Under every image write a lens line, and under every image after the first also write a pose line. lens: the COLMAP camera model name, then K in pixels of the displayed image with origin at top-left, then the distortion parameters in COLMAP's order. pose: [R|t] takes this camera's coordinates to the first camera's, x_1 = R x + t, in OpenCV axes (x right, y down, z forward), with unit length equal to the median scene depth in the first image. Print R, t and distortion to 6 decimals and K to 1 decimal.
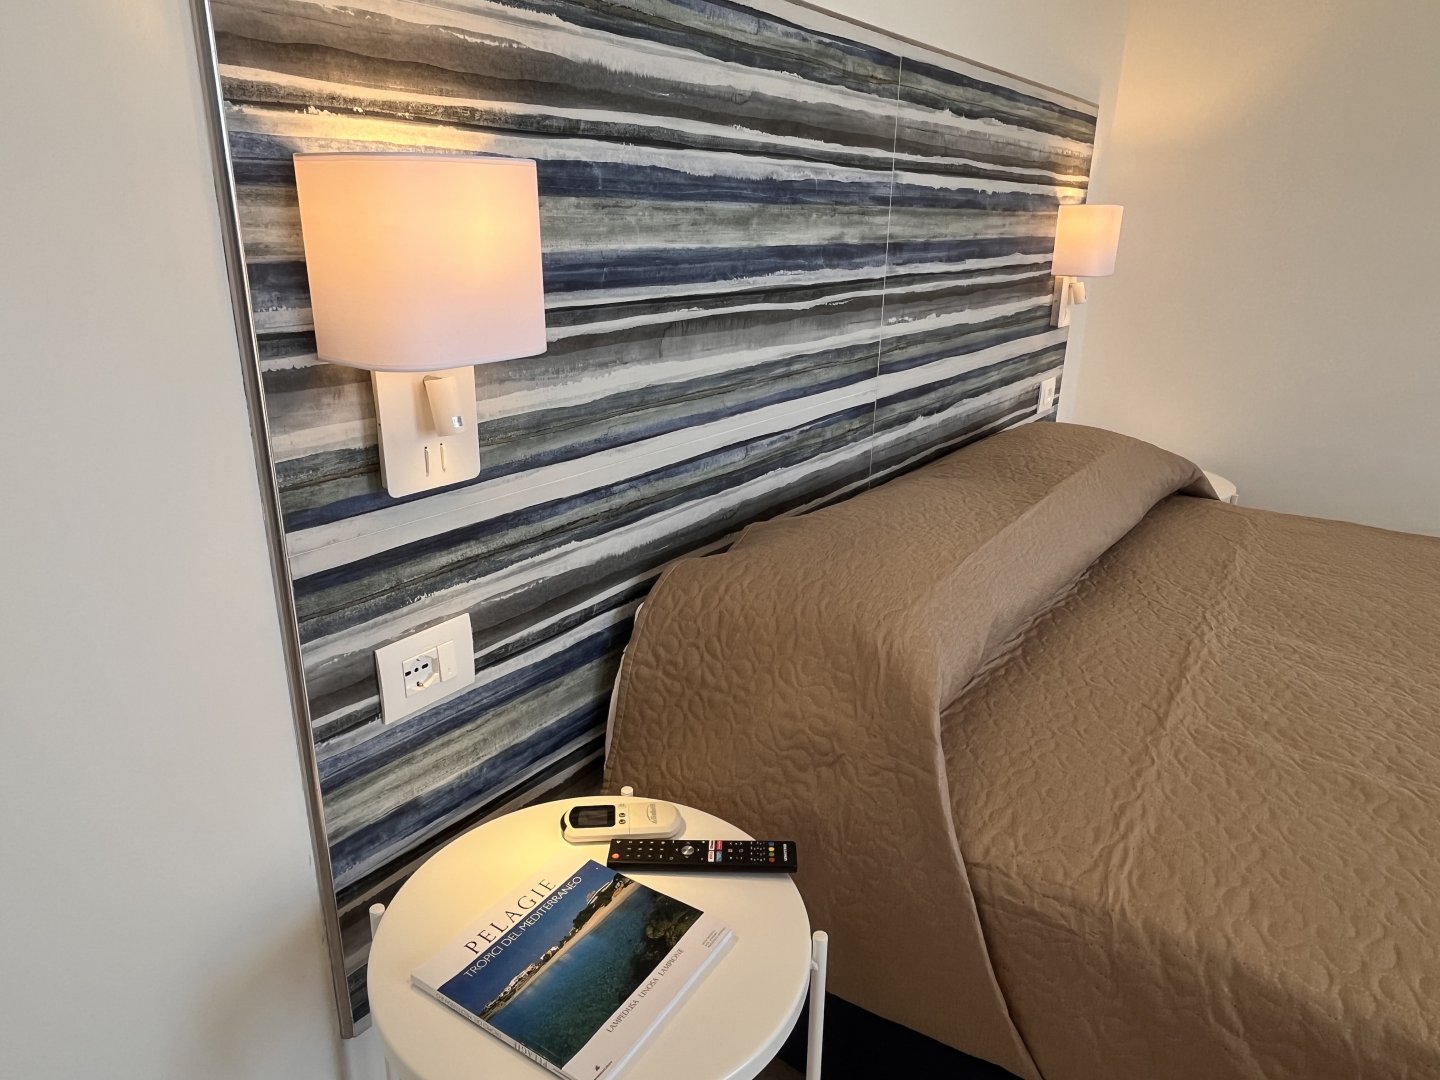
lens RADIAL K [[924.0, 0, 719.7], [0, 924.0, 525.4], [0, 0, 1]] dist [0.003040, -0.000012]
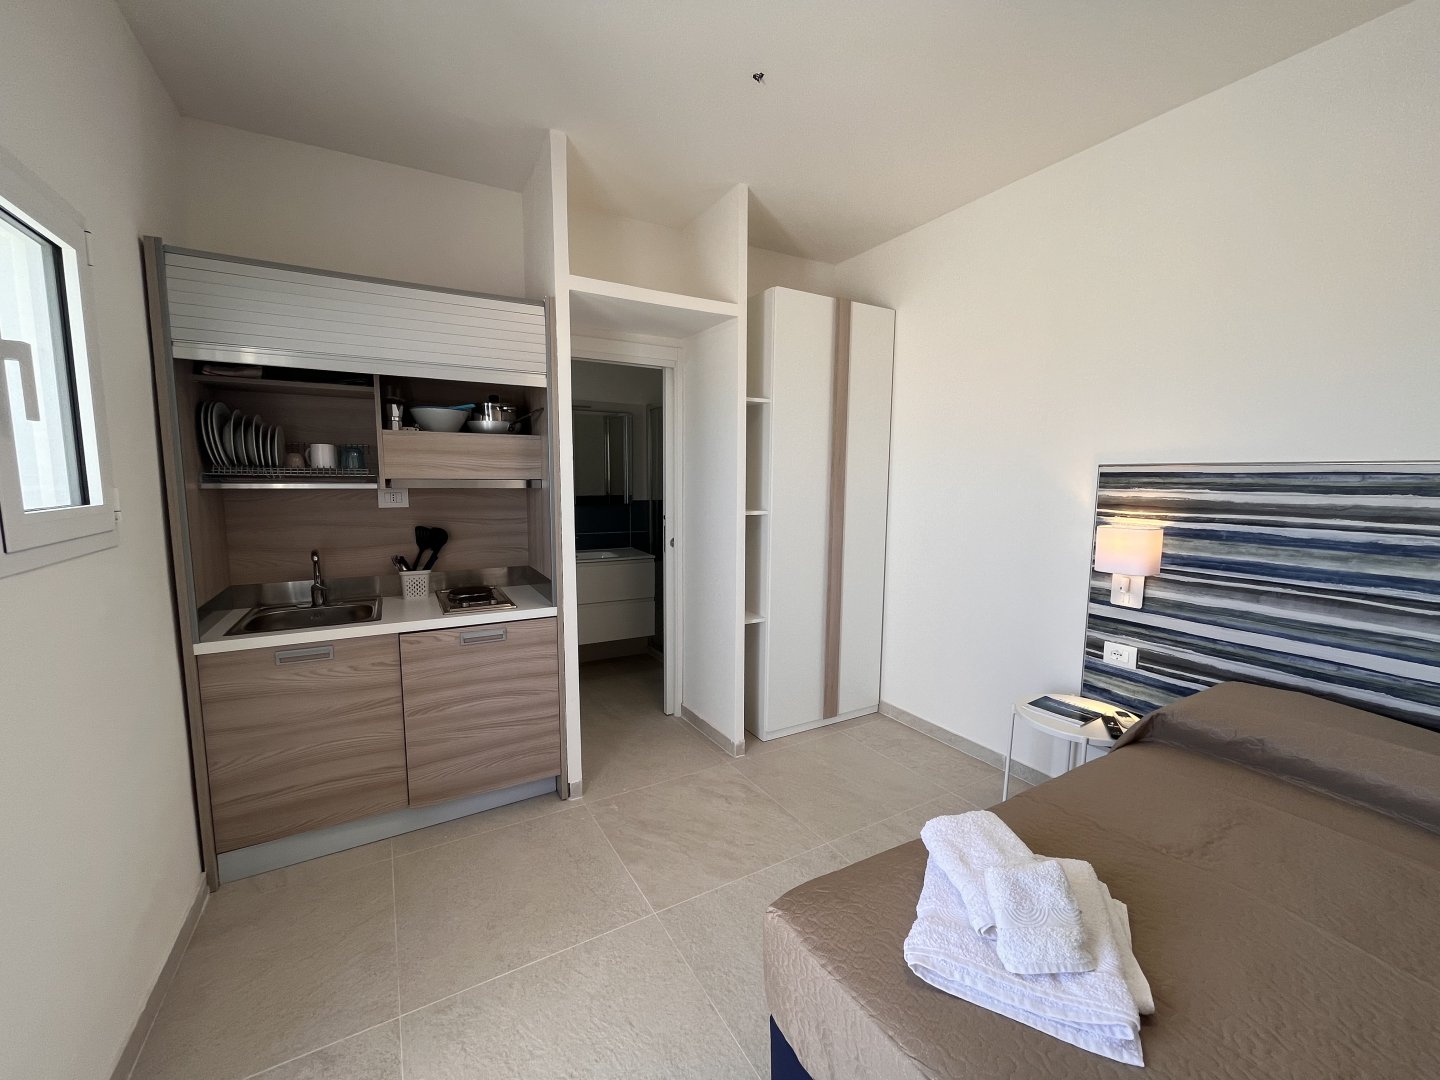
lens RADIAL K [[579.8, 0, 715.4], [0, 579.8, 536.9], [0, 0, 1]] dist [0.000148, -0.000078]
pose [[-0.390181, 0.078858, -0.917355, 1.560847], [-0.309663, 0.927048, 0.211401, -0.177507], [0.867103, 0.366555, -0.337297, 0.138020]]
